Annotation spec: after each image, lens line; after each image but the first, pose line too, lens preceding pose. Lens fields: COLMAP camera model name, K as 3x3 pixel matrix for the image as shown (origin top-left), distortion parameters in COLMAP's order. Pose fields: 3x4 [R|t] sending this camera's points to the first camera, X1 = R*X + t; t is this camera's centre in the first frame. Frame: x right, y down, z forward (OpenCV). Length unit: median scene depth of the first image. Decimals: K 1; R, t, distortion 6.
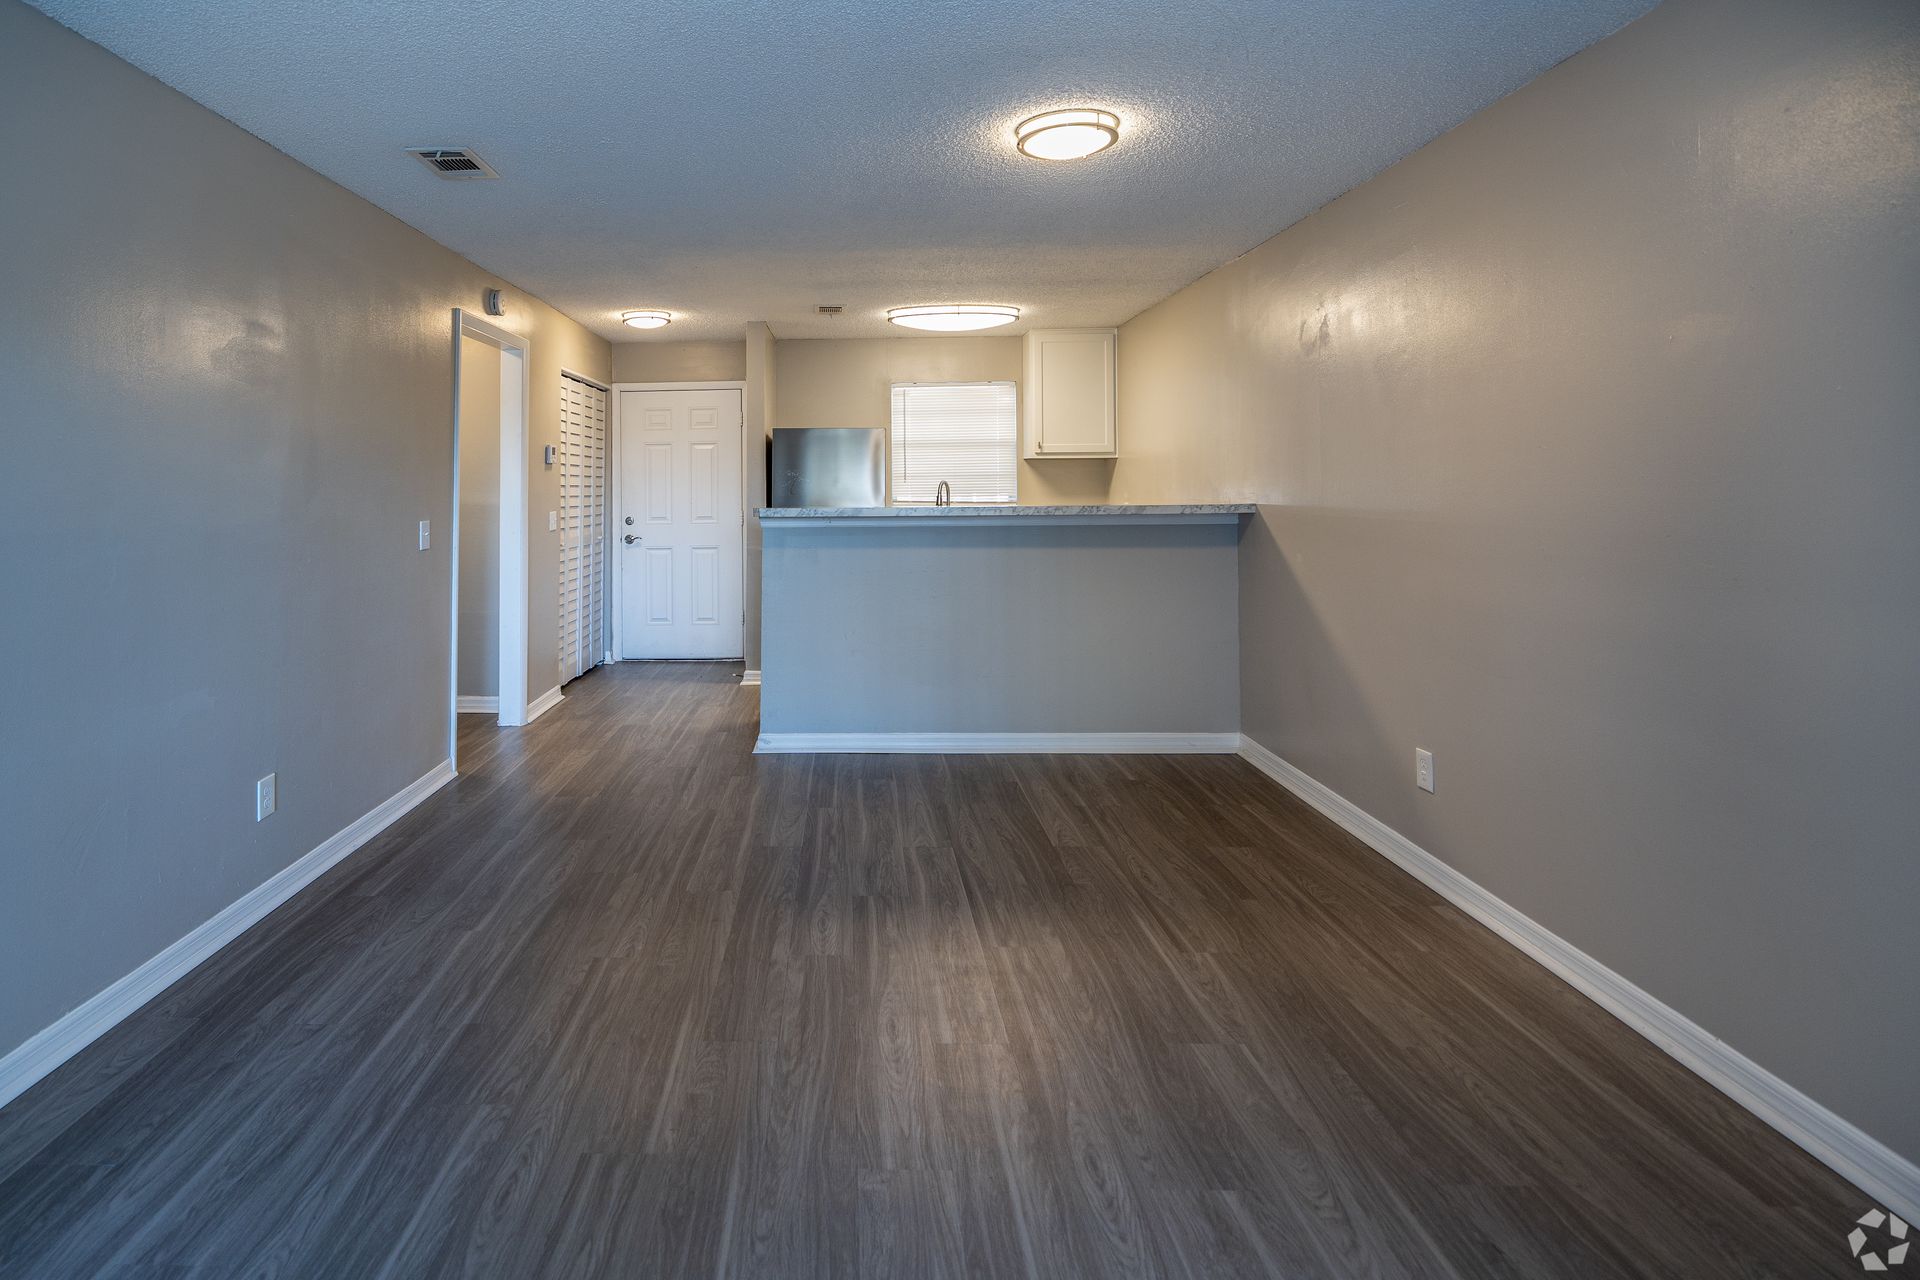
lens RADIAL K [[912.4, 0, 961.7], [0, 912.4, 479.1], [0, 0, 1]] dist [-0.001295, -0.000191]
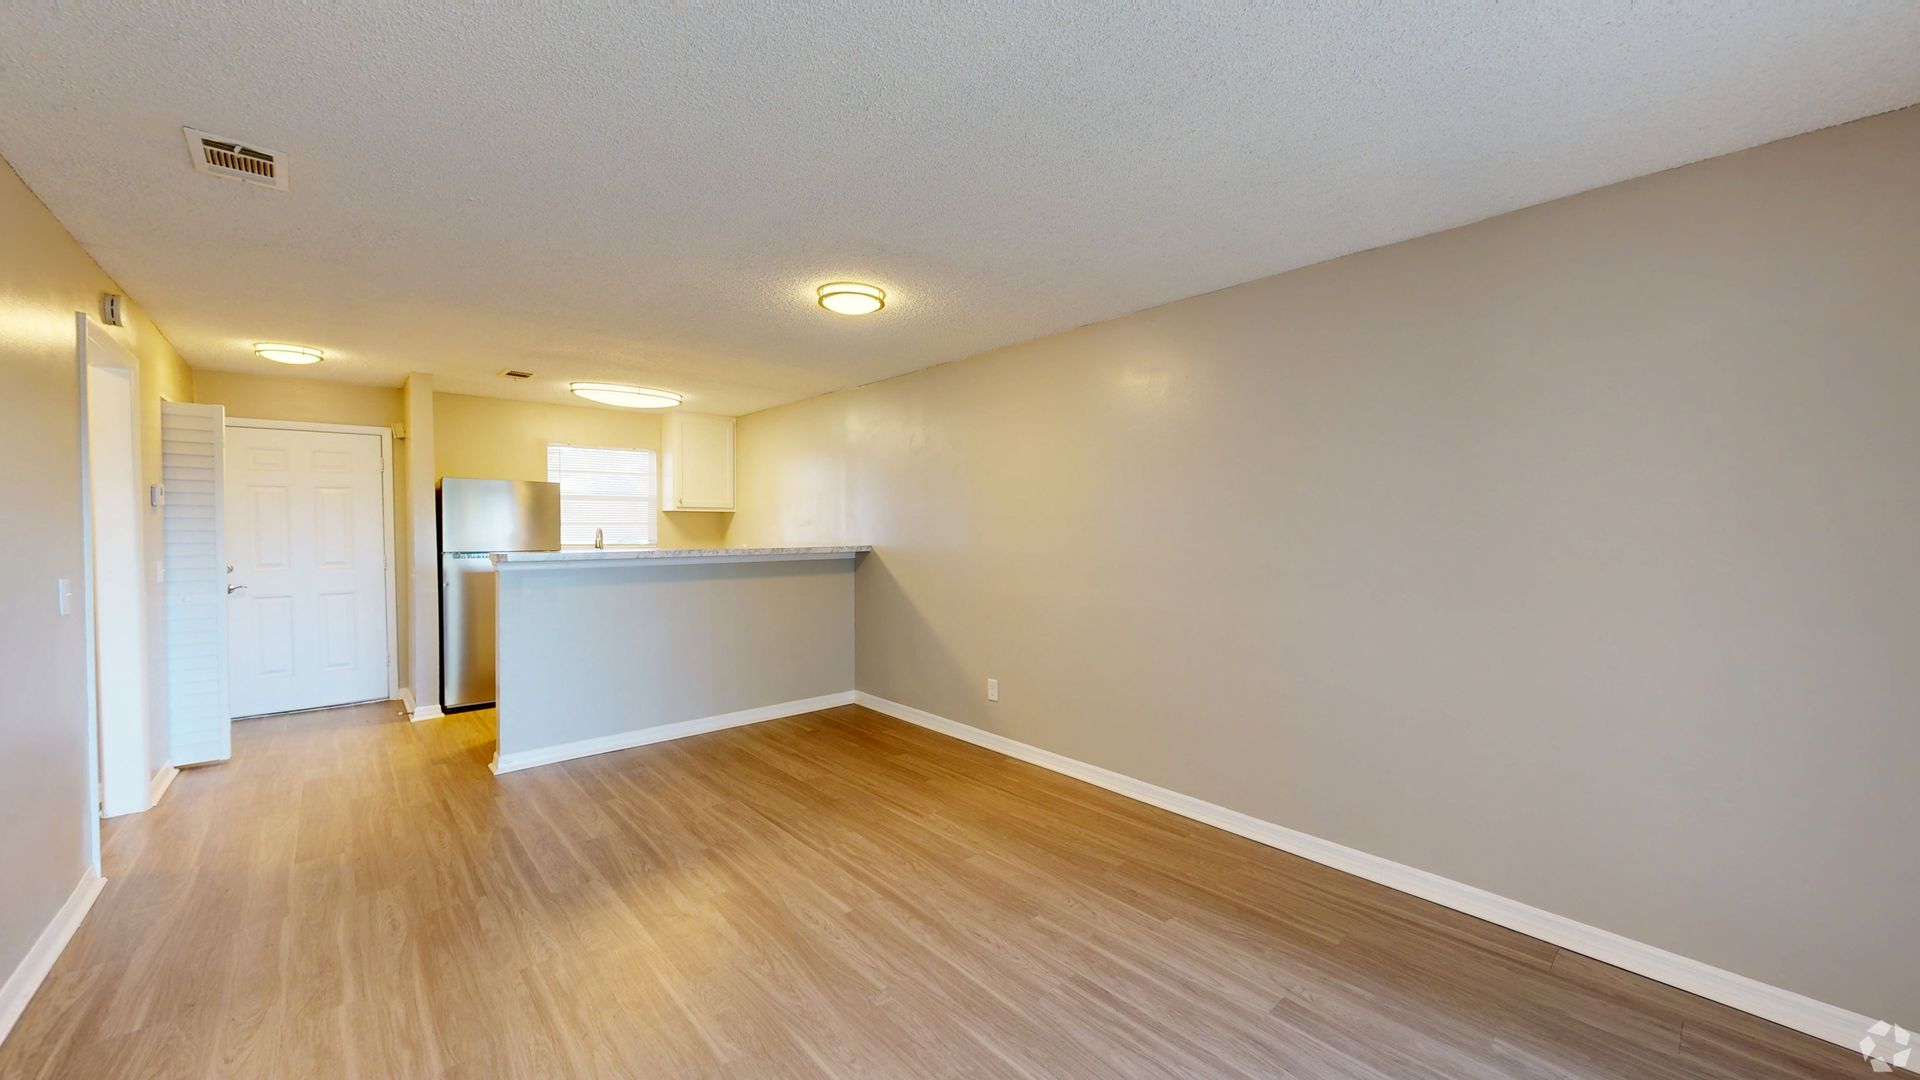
lens RADIAL K [[614.2, 0, 989.1], [0, 614.2, 554.4], [0, 0, 1]] dist [0.000925, 0.000069]
pose [[0.764649, -0.016443, 0.644237, -0.305277], [-0.013580, 0.999041, 0.041616, -0.007862], [-0.644303, -0.040571, 0.763693, 0.066217]]
